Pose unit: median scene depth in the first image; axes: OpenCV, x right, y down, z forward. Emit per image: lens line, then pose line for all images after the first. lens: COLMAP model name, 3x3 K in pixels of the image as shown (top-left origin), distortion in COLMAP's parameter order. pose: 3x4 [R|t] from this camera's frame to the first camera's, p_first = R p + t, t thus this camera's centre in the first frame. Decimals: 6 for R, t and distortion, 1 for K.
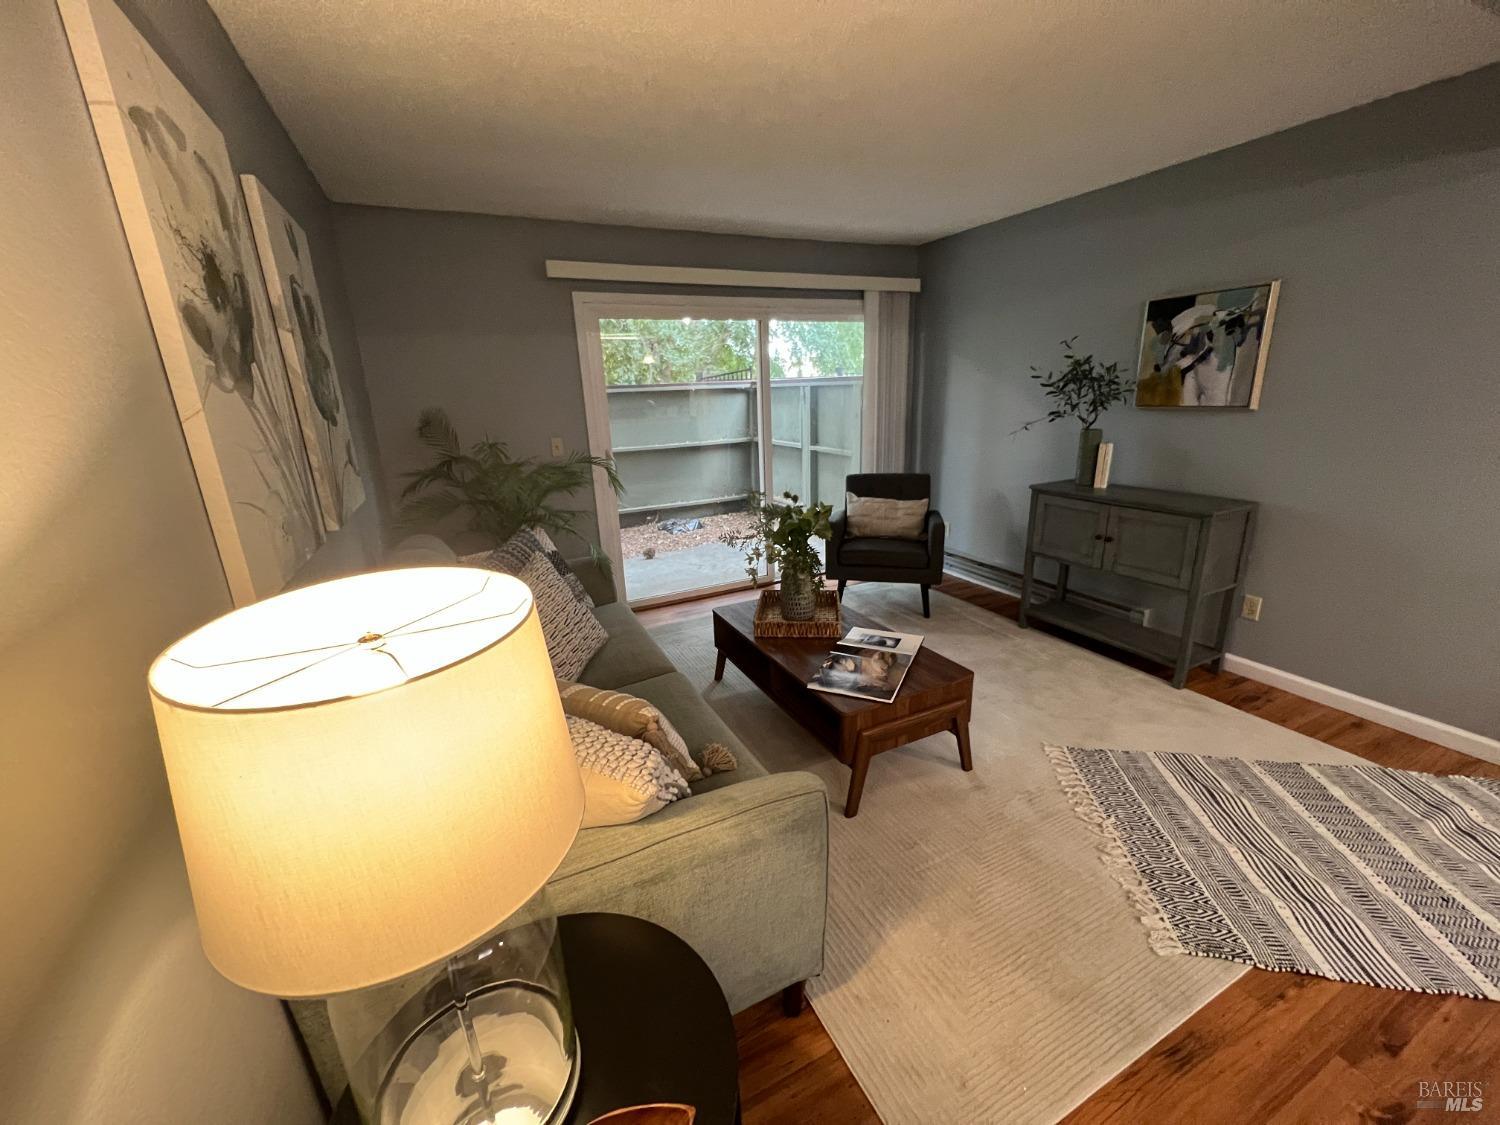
lens RADIAL K [[610.6, 0, 750.0], [0, 610.6, 562.5], [0, 0, 1]] dist [-0.001330, 0.000097]
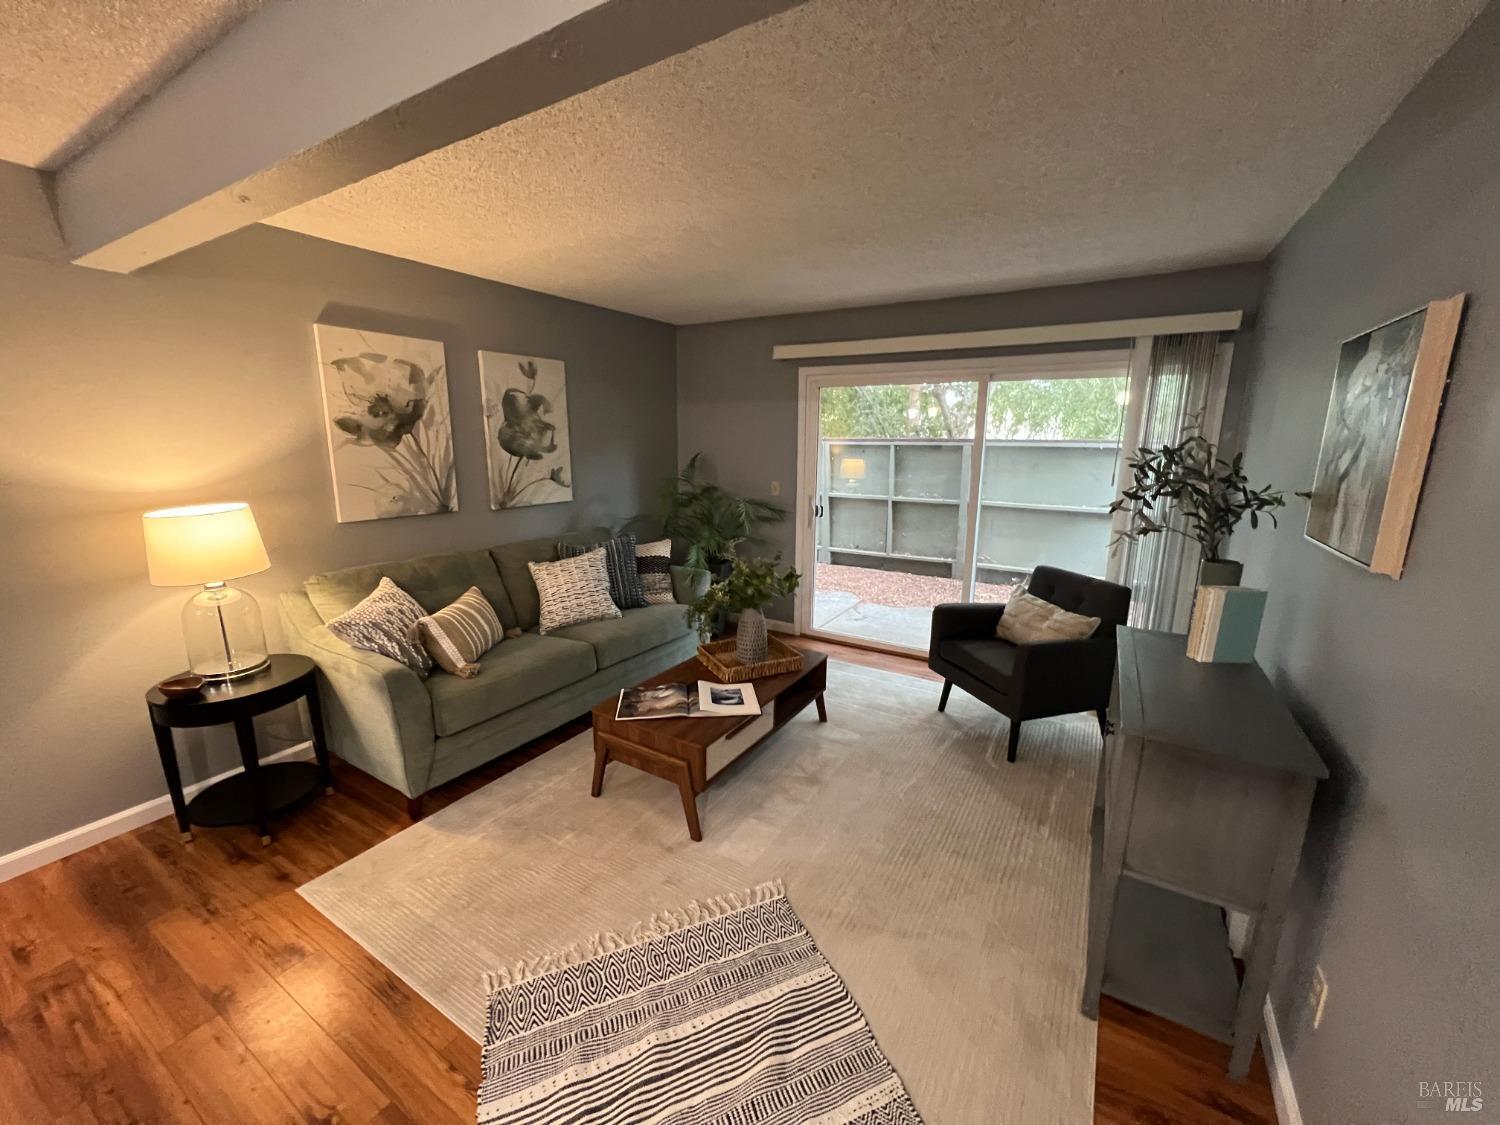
lens RADIAL K [[599.7, 0, 747.7], [0, 599.7, 560.9], [0, 0, 1]] dist [-0.002093, 0.000240]
pose [[0.552728, 0.208889, -0.806757, 0.726929], [-0.254164, 0.964208, 0.075523, -0.131786], [0.793658, 0.163305, 0.586036, 0.268194]]
